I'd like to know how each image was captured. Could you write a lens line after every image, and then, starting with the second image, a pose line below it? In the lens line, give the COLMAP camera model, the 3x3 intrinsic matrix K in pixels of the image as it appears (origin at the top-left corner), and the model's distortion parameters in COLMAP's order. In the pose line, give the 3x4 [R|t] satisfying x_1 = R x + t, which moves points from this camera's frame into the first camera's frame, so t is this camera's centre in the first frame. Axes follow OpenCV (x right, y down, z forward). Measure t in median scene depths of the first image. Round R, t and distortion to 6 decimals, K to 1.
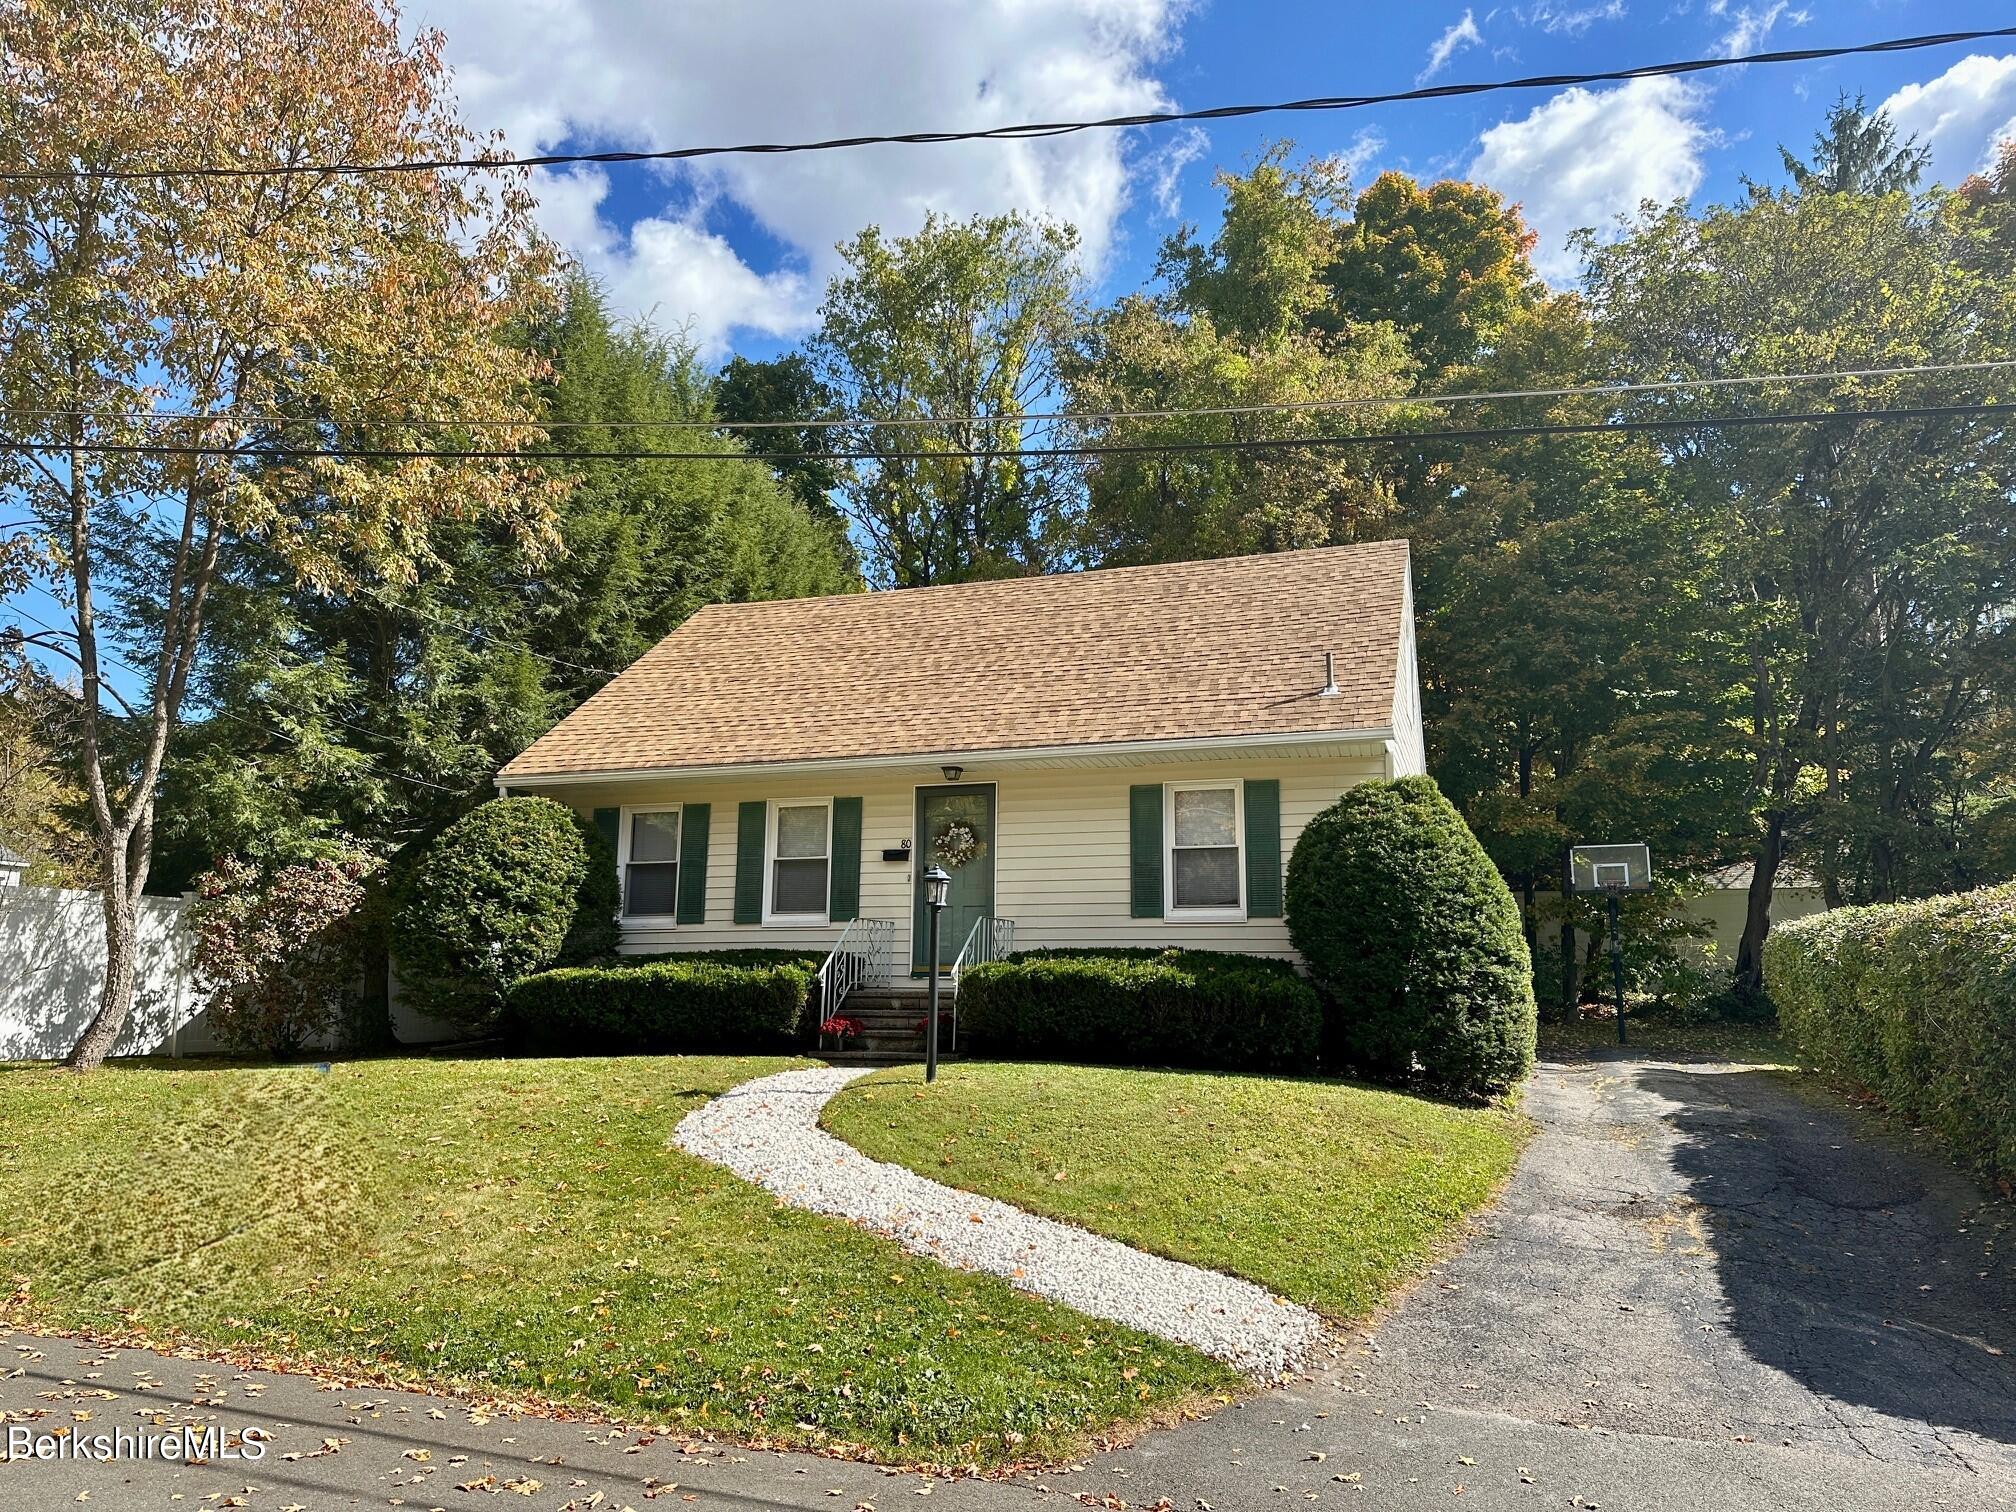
lens RADIAL K [[1346.8, 0, 1008.0], [0, 1346.8, 756.0], [0, 0, 1]] dist [0.101949, -0.113529]
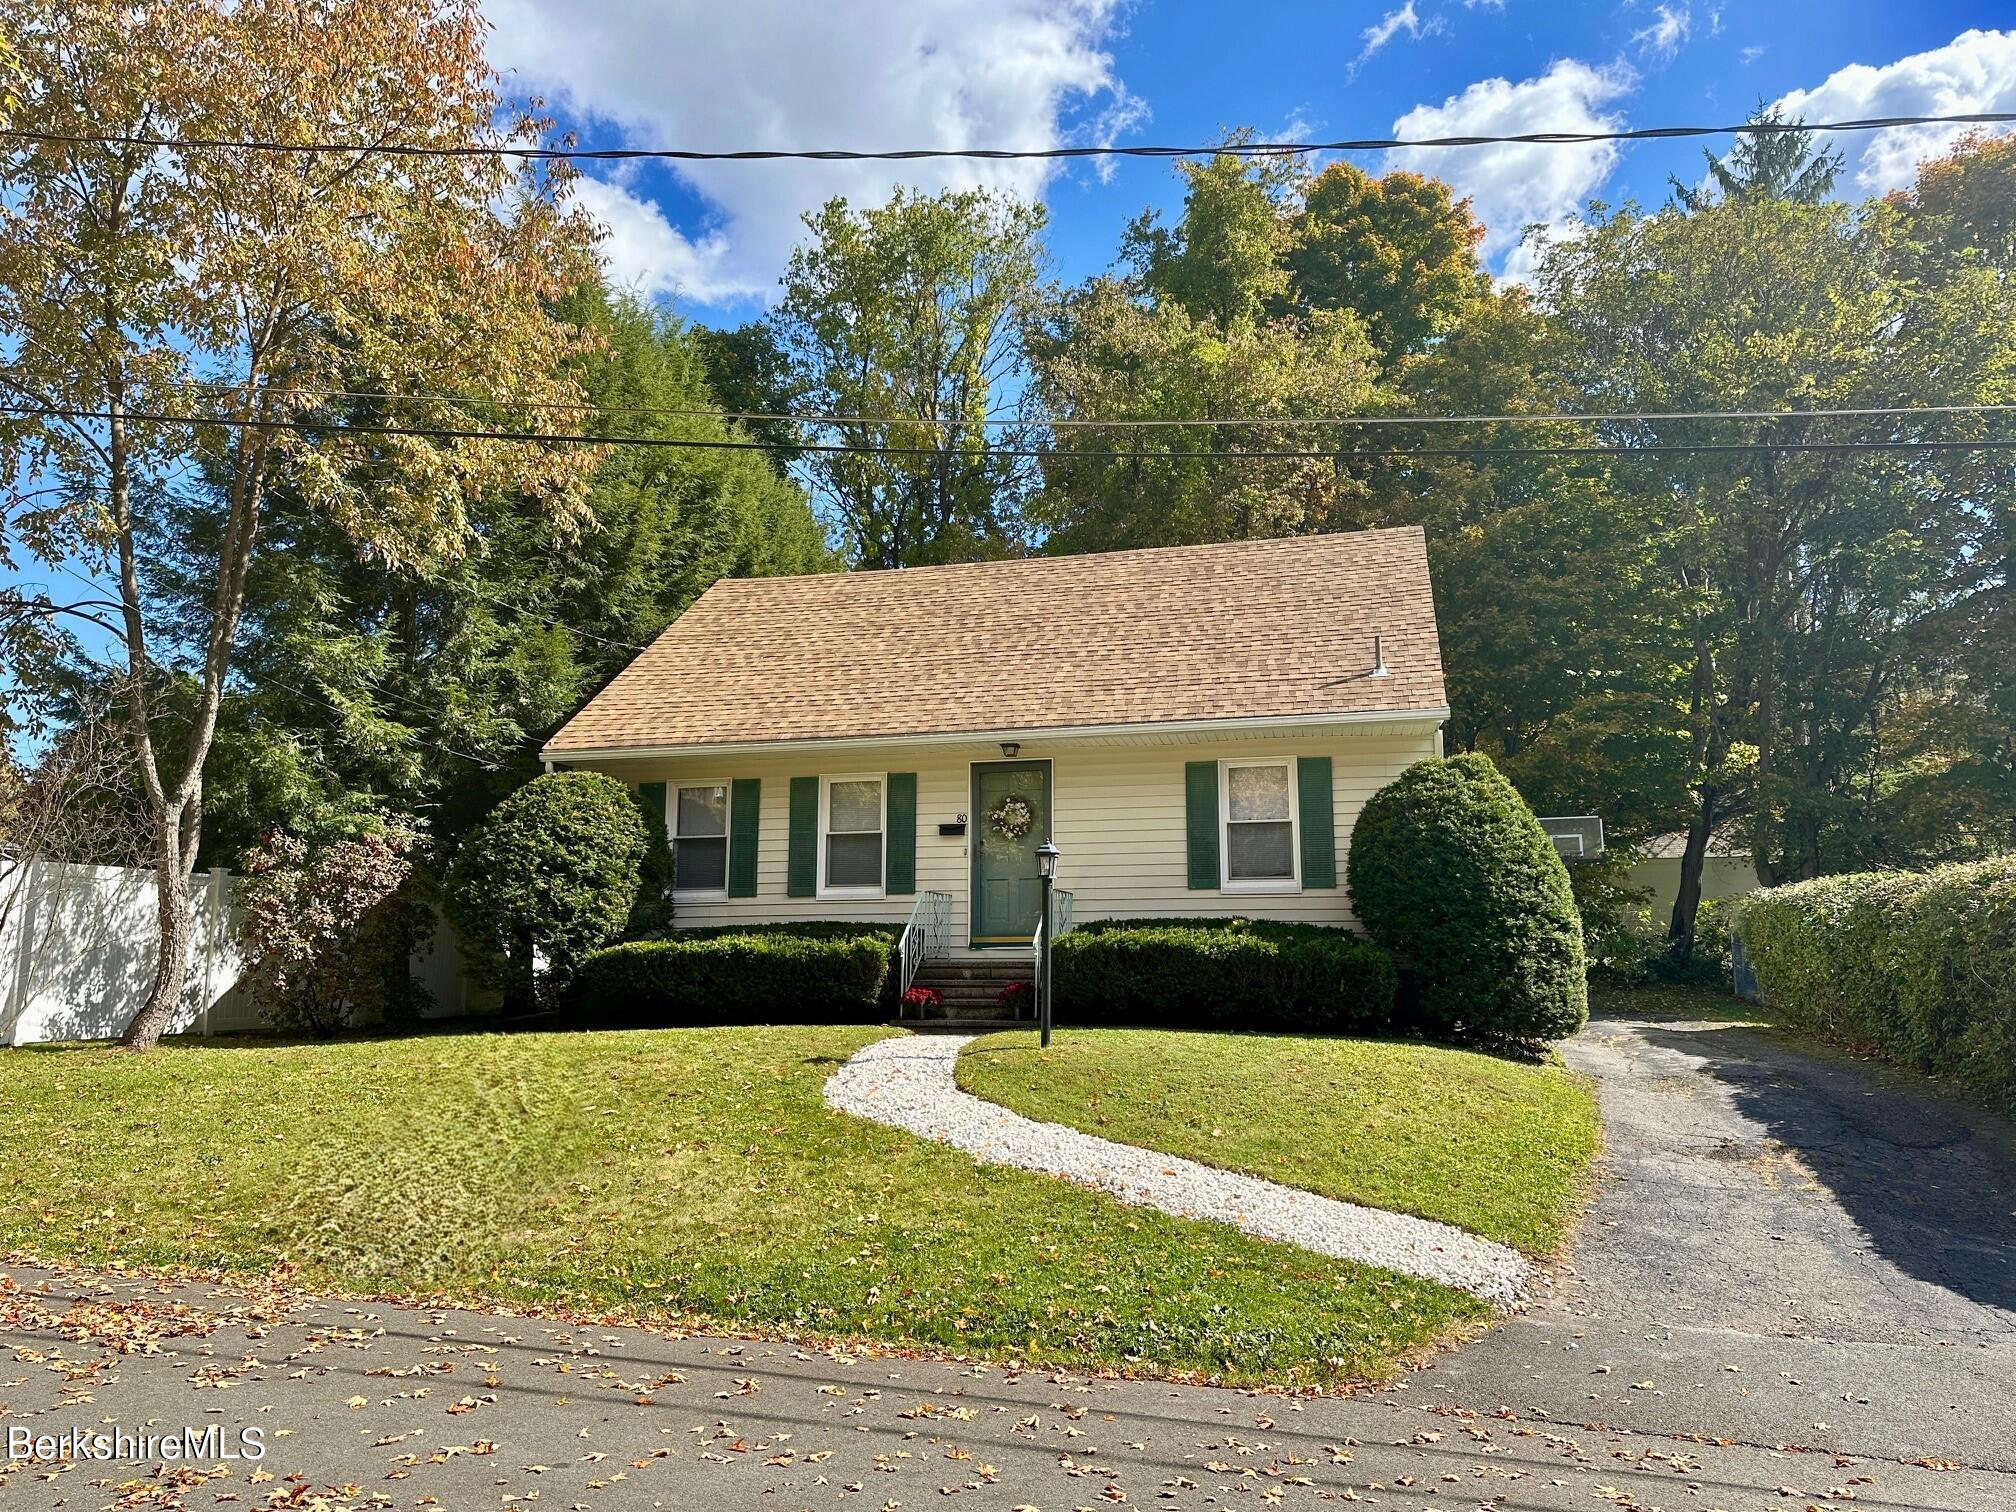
lens RADIAL K [[1346.8, 0, 1008.0], [0, 1346.8, 756.0], [0, 0, 1]] dist [0.101949, -0.113529]
pose [[0.996778, 0.002315, 0.080173, -0.120065], [-0.003975, 0.999781, 0.020558, -0.003468], [-0.080108, -0.020811, 0.996569, -0.022694]]
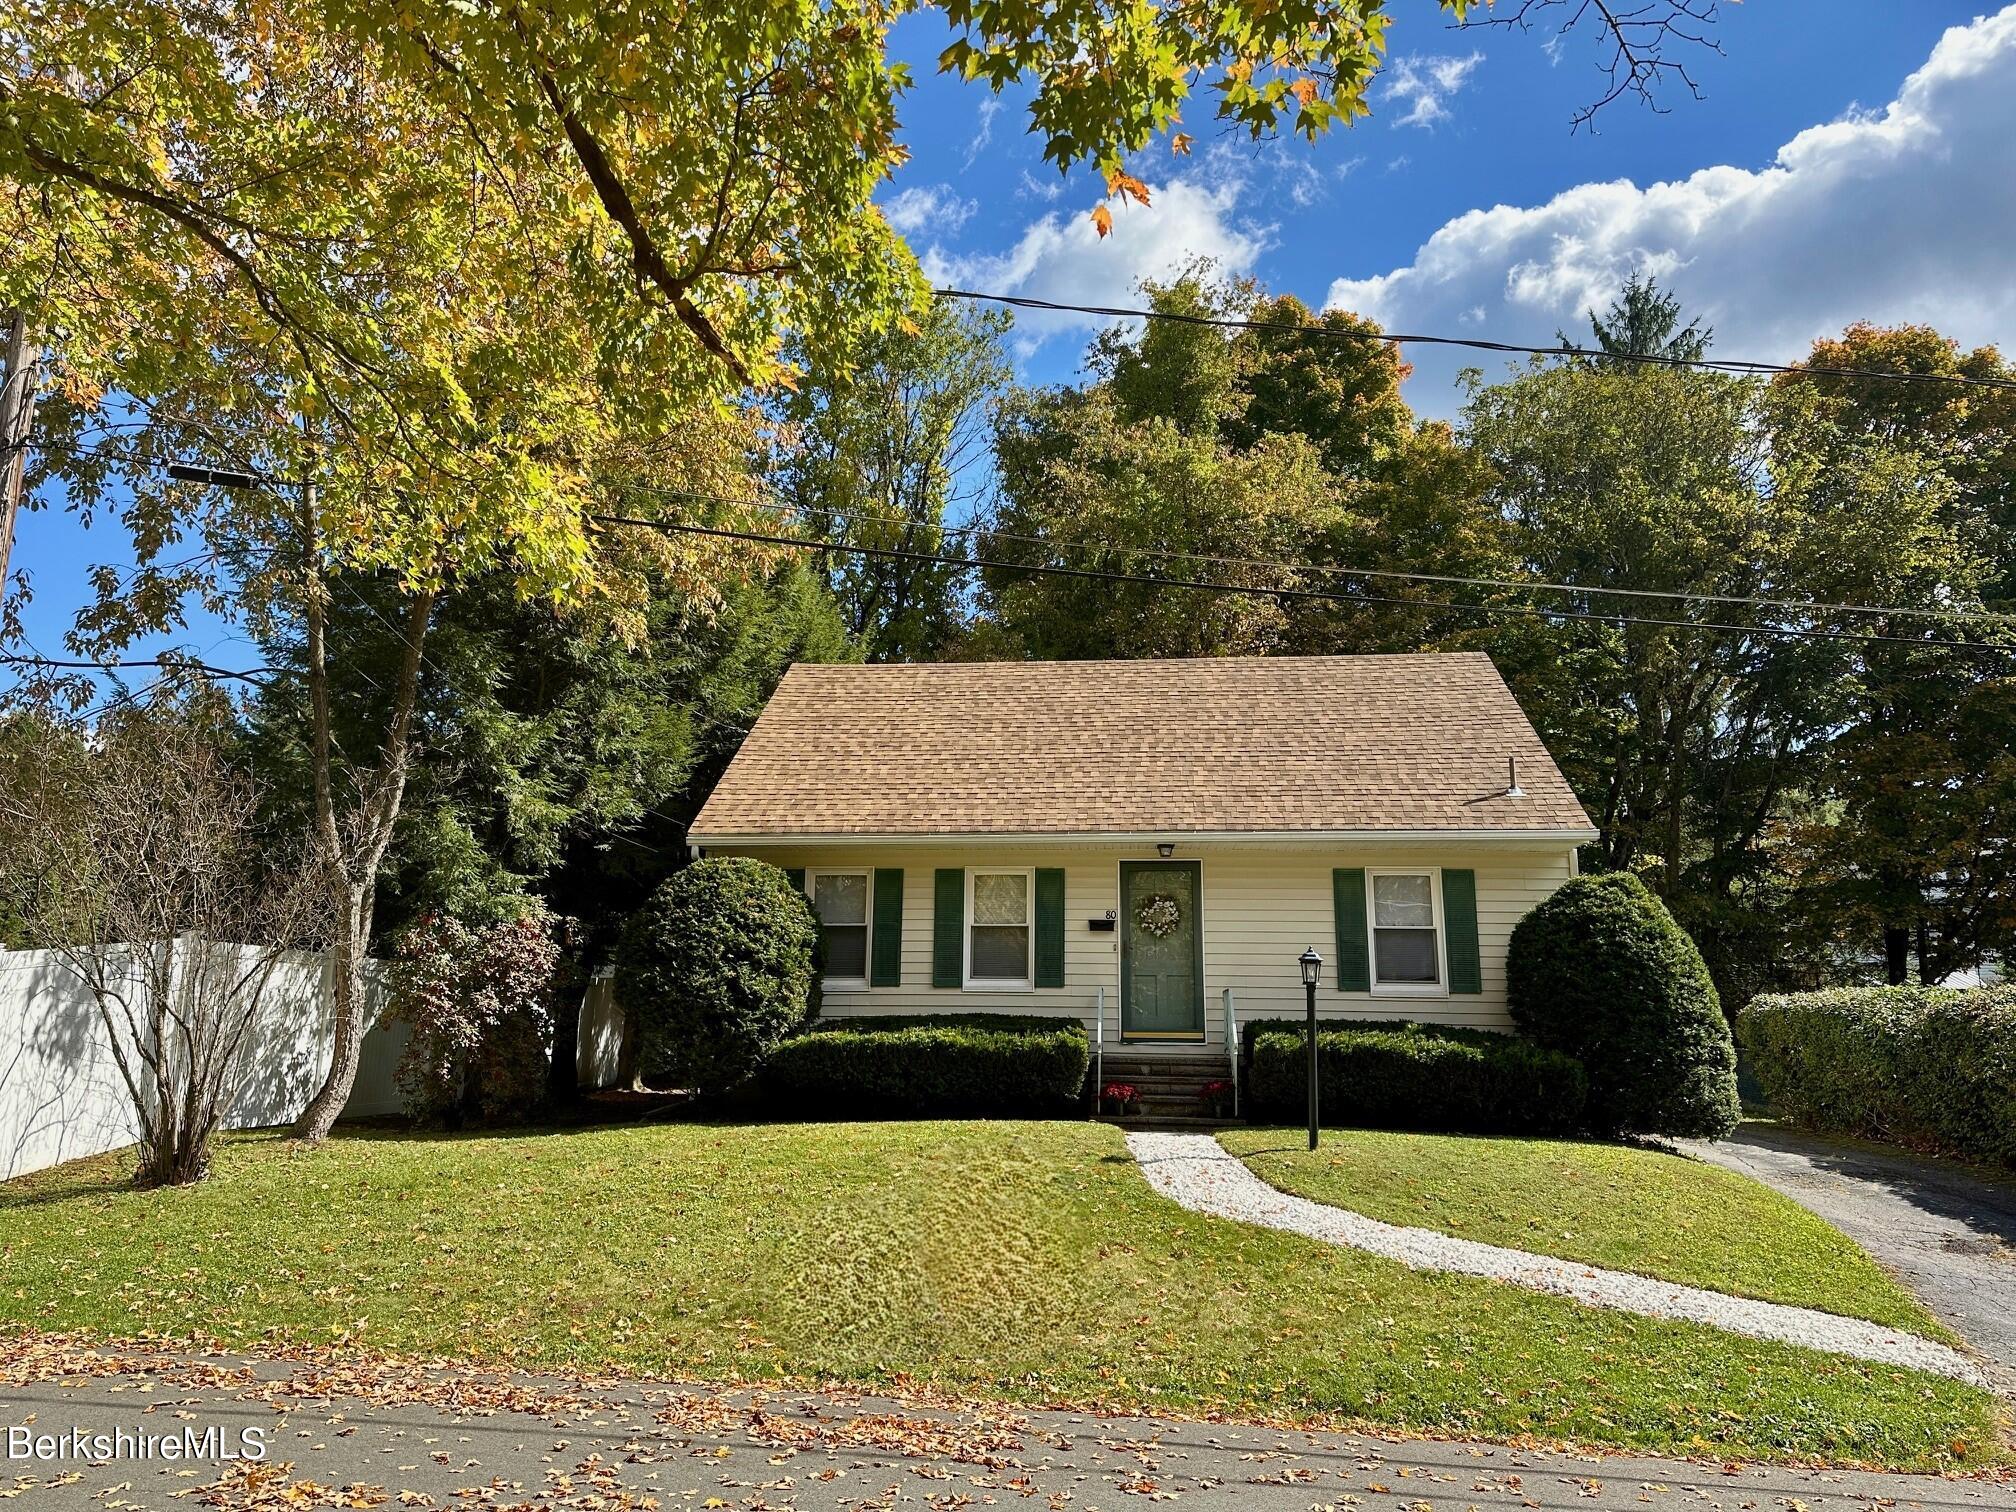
lens RADIAL K [[1352.4, 0, 976.1], [0, 1352.4, 752.2], [0, 0, 1]] dist [0.161459, -0.276995]
pose [[0.974038, 0.049522, 0.220902, -0.411057], [-0.041988, 0.998369, -0.038675, -0.016240], [-0.222457, 0.028396, 0.974529, -0.018919]]
